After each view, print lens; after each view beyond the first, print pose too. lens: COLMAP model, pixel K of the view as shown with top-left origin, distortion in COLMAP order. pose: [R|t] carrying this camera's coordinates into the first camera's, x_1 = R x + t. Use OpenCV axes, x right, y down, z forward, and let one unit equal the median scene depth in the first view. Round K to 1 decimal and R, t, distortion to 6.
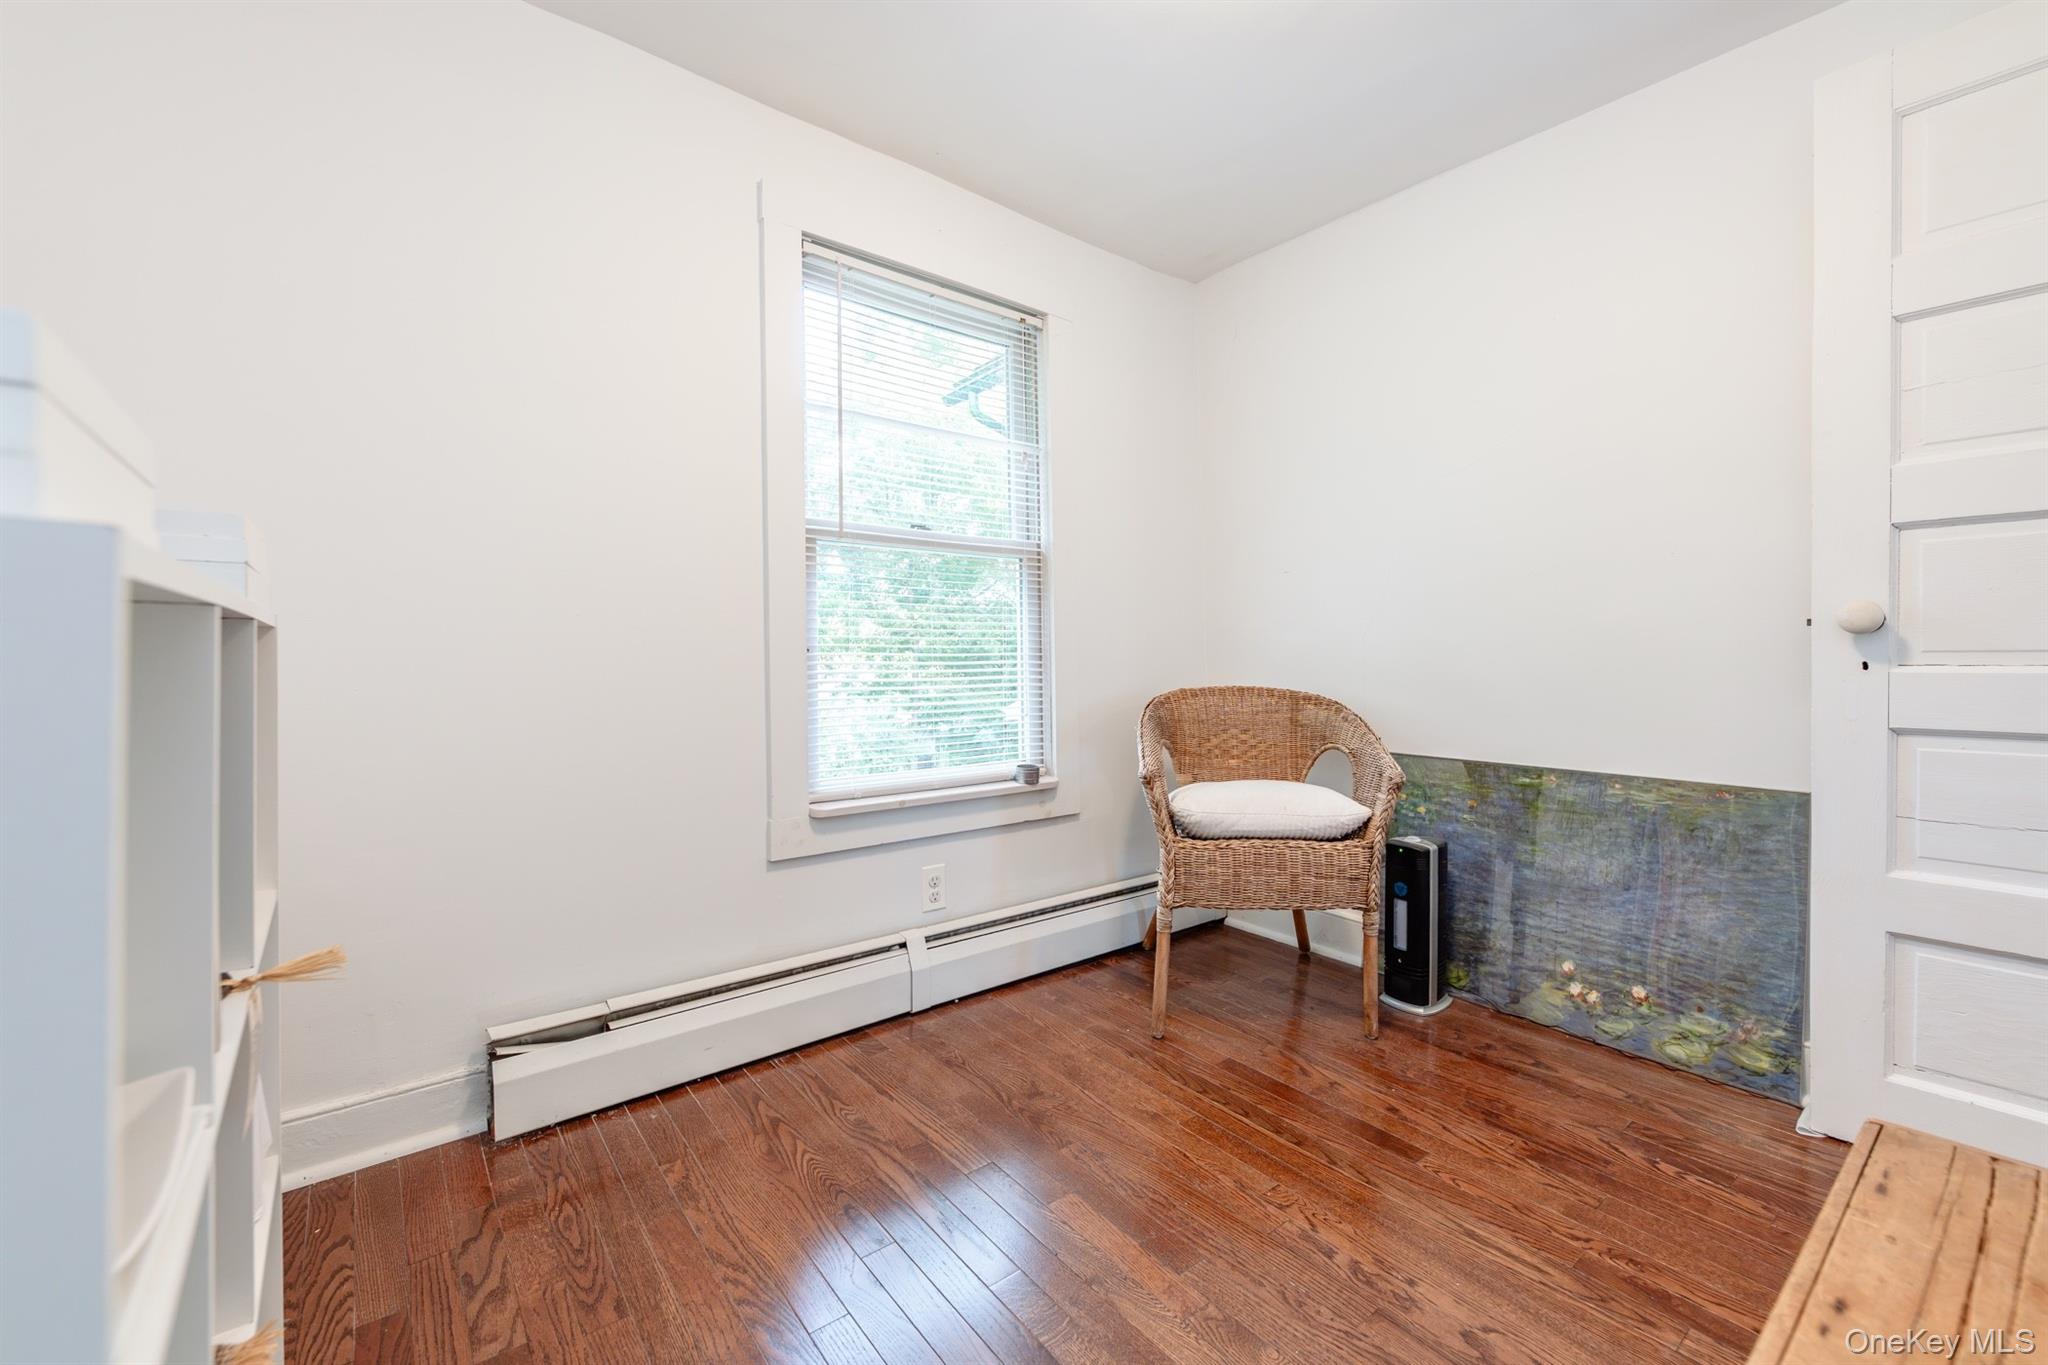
lens RADIAL K [[829.9, 0, 1024.5], [0, 829.9, 658.0], [0, 0, 1]] dist [-0.000920, 0.000386]
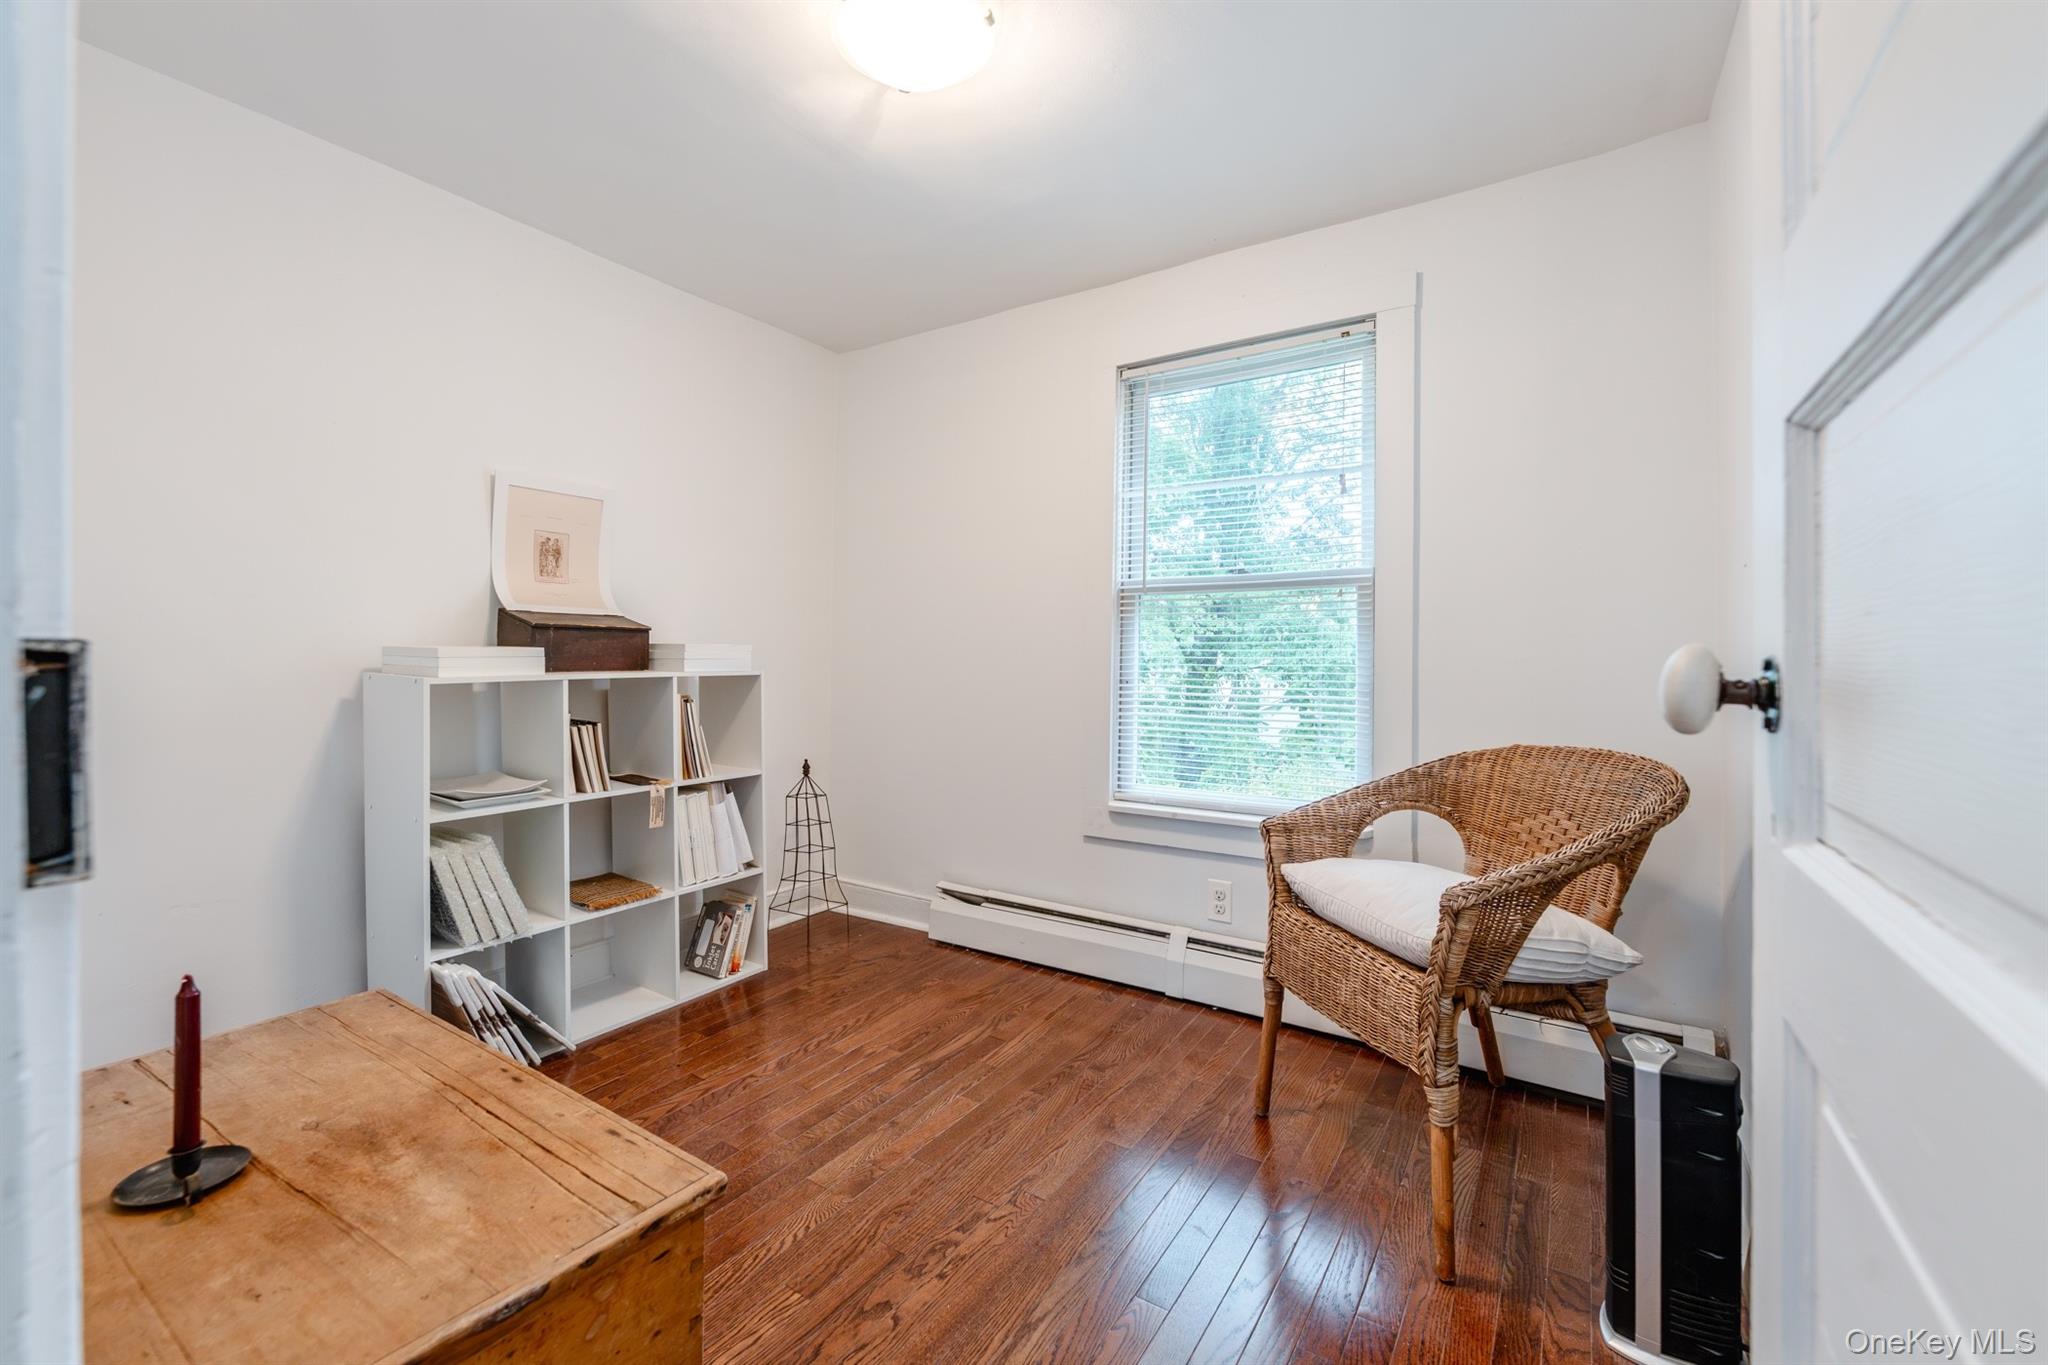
lens RADIAL K [[829.9, 0, 1024.5], [0, 829.9, 658.0], [0, 0, 1]] dist [-0.000920, 0.000386]
pose [[0.315544, -0.001019, -0.948911, 0.947163], [-0.003275, 0.999992, -0.002163, -0.045841], [0.948905, 0.003790, 0.315538, 0.456099]]
